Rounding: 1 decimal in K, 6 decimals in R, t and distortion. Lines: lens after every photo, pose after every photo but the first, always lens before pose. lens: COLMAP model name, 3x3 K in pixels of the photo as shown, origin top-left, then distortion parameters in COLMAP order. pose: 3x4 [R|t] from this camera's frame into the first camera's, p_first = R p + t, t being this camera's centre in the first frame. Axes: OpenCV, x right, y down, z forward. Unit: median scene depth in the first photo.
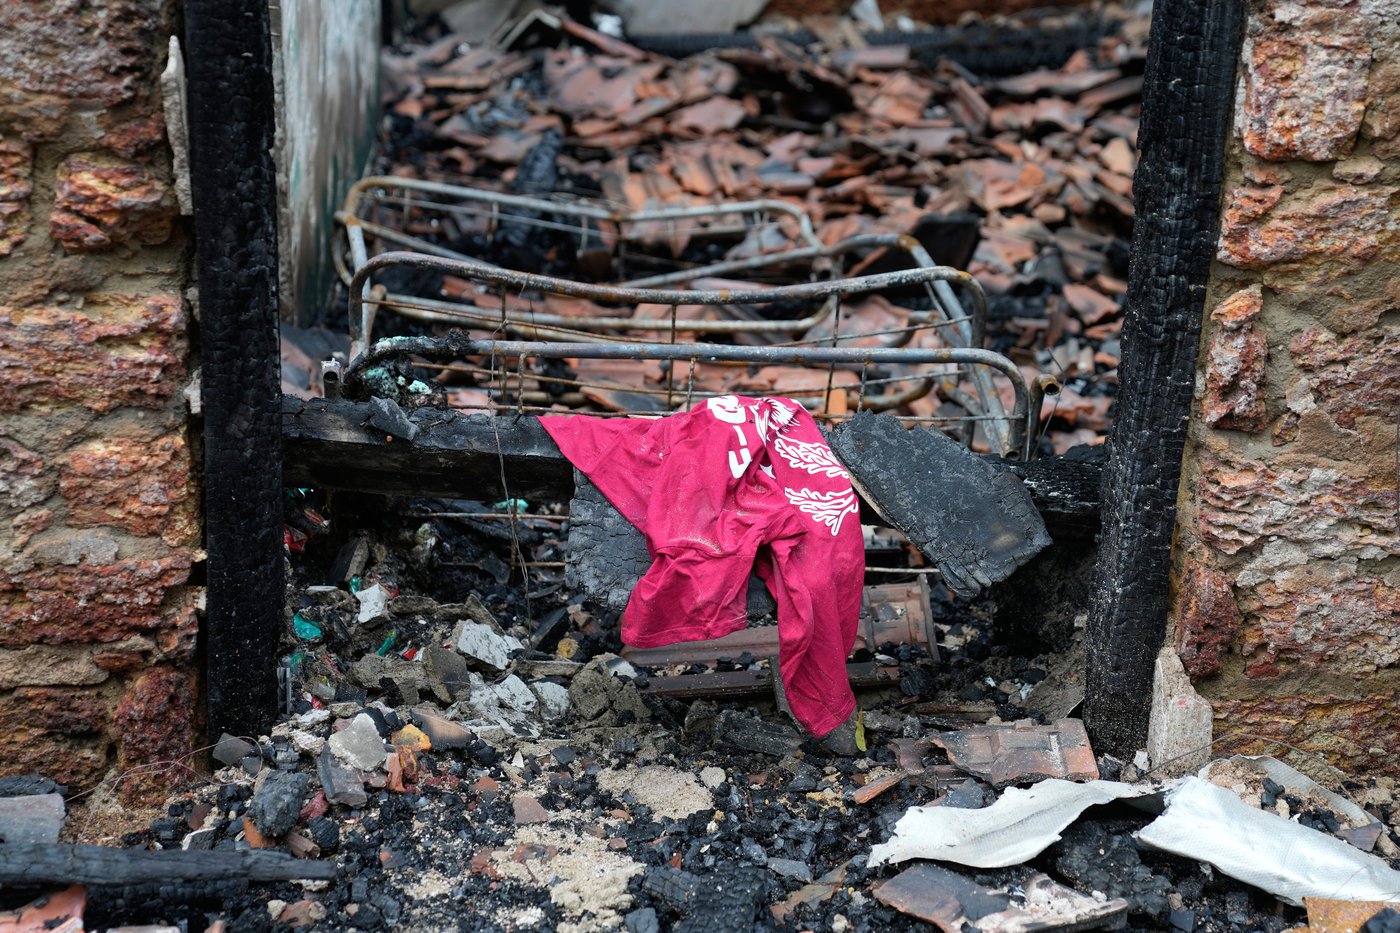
lens RADIAL K [[2236.9, 0, 701.3], [0, 2236.9, 431.5], [0, 0, 1]] dist [0.228501, 0.026757]
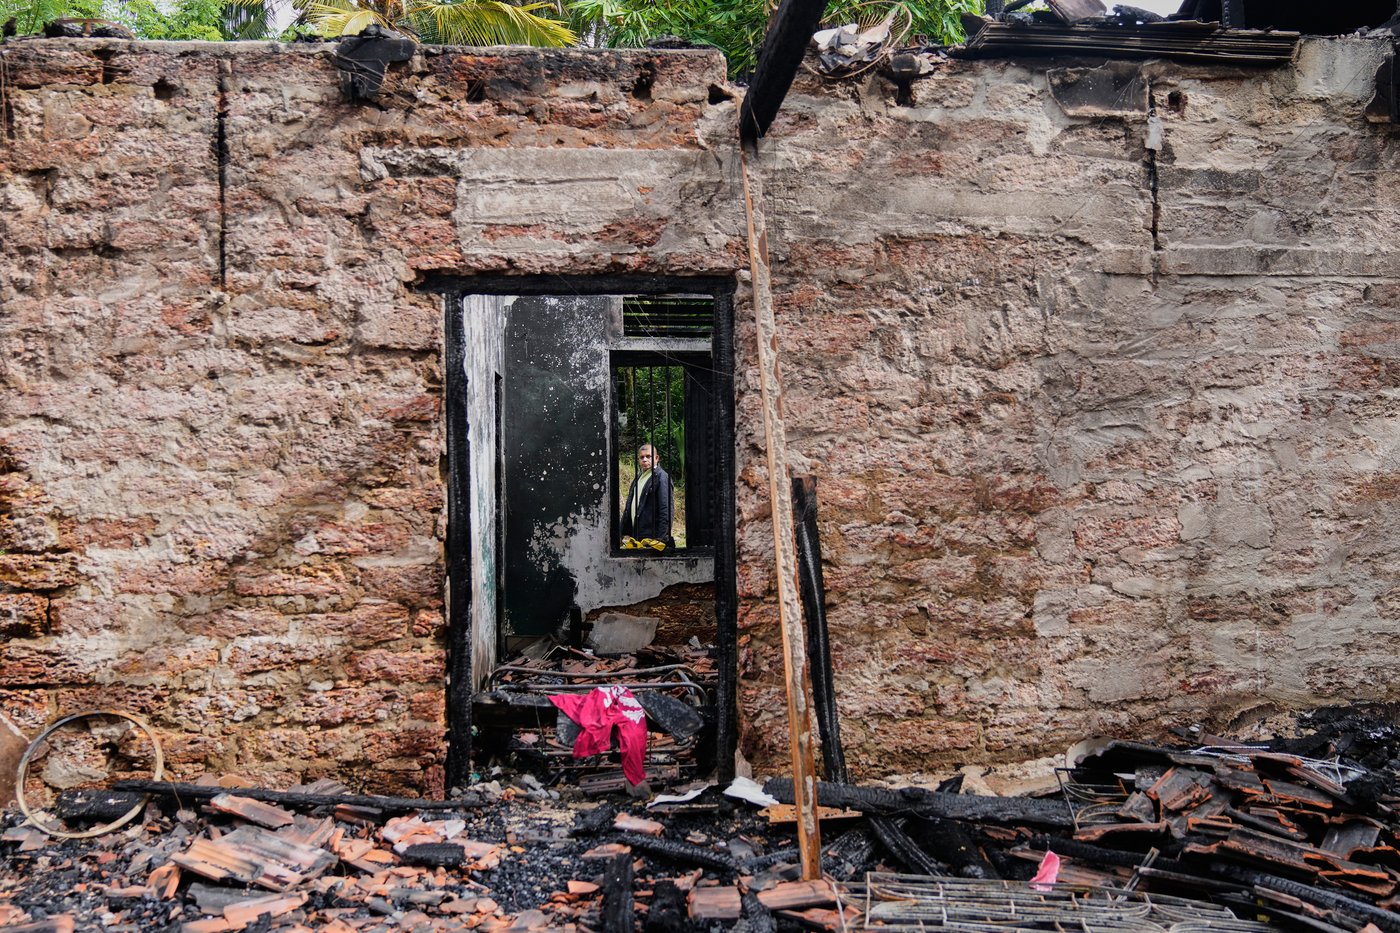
lens RADIAL K [[2236.9, 0, 701.3], [0, 2236.9, 431.5], [0, 0, 1]] dist [0.228501, 0.026757]
pose [[0.998047, -0.056627, -0.026362, 0.274390], [0.040562, 0.908513, -0.415883, 1.071063], [0.047500, 0.414001, 0.909036, -2.251231]]
